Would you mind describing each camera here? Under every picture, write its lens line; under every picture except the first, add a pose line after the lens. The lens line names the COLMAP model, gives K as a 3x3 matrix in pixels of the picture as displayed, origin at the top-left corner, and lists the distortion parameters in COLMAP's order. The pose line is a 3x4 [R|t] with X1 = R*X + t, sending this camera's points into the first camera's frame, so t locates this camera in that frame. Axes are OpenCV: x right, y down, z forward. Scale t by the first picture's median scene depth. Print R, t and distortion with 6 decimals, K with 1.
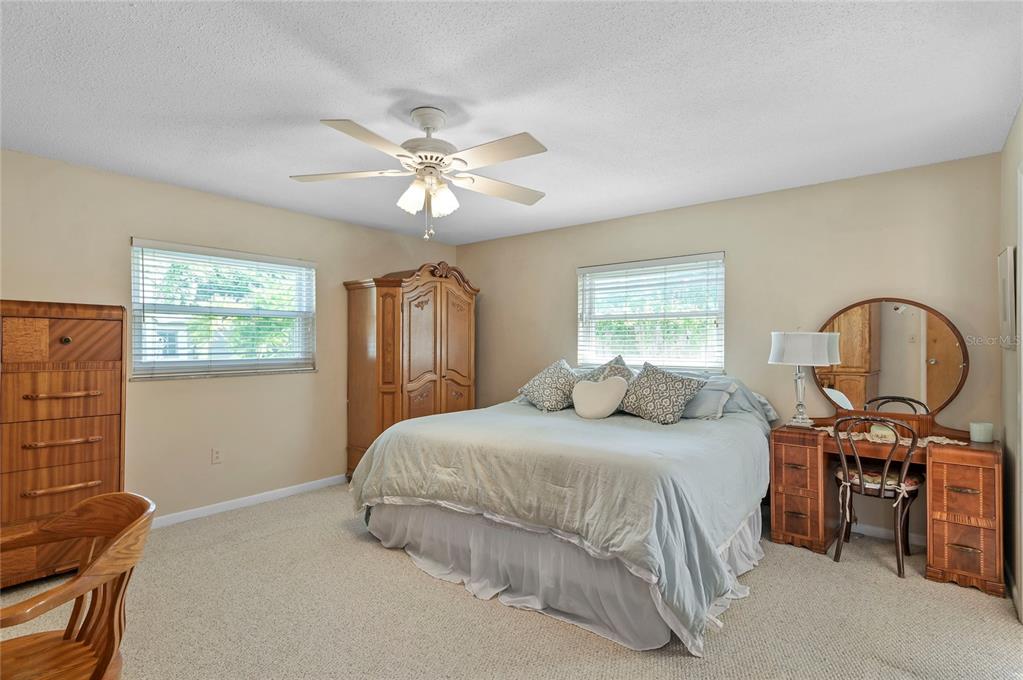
lens RADIAL K [[507.3, 0, 508.1], [0, 507.3, 341.6], [0, 0, 1]] dist [0.018960, -0.006964]
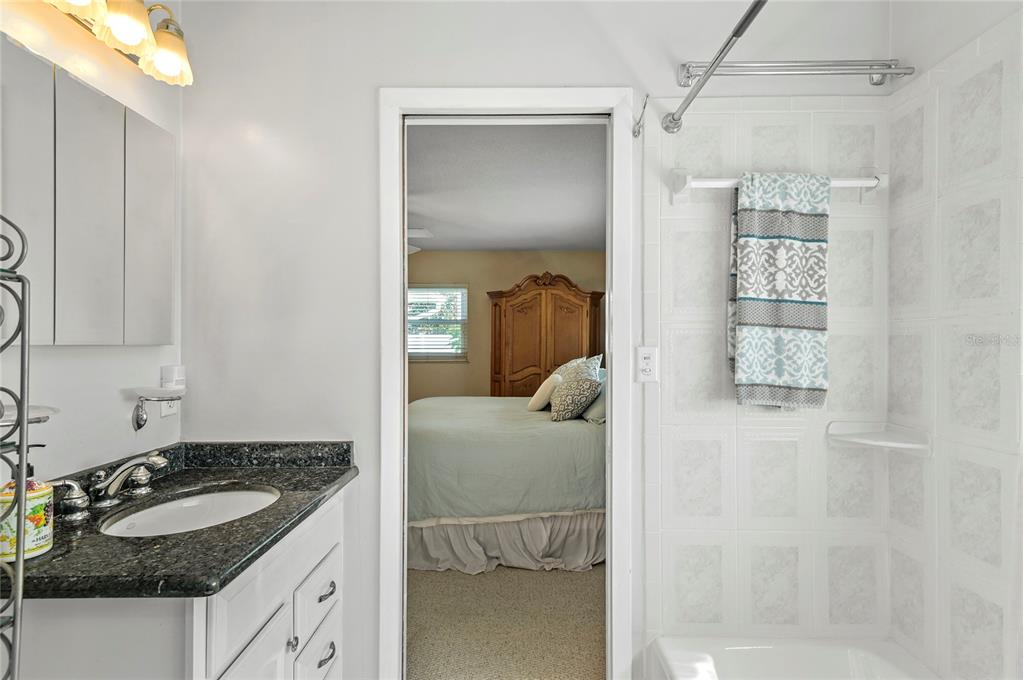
lens RADIAL K [[507.3, 0, 512.1], [0, 507.3, 340.4], [0, 0, 1]] dist [0.018960, -0.006964]
pose [[0.650505, -0.005480, -0.759482, 0.716450], [0.005998, 0.999980, -0.002078, 0.001593], [0.759478, -0.003204, 0.650525, 0.194204]]
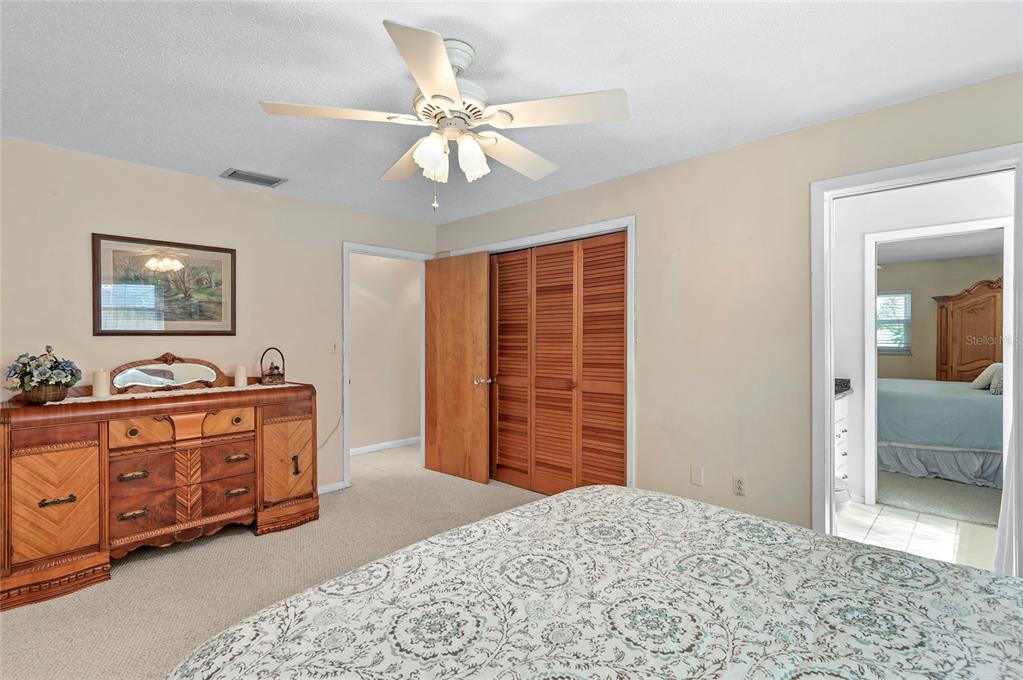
lens RADIAL K [[486.9, 0, 514.4], [0, 486.9, 339.5], [0, 0, 1]] dist [0.019654, -0.000312]
pose [[-0.056358, -0.000060, -0.998411, 1.256090], [0.005479, 0.999985, -0.000370, -0.000046], [0.998396, -0.005491, -0.056356, -0.192879]]
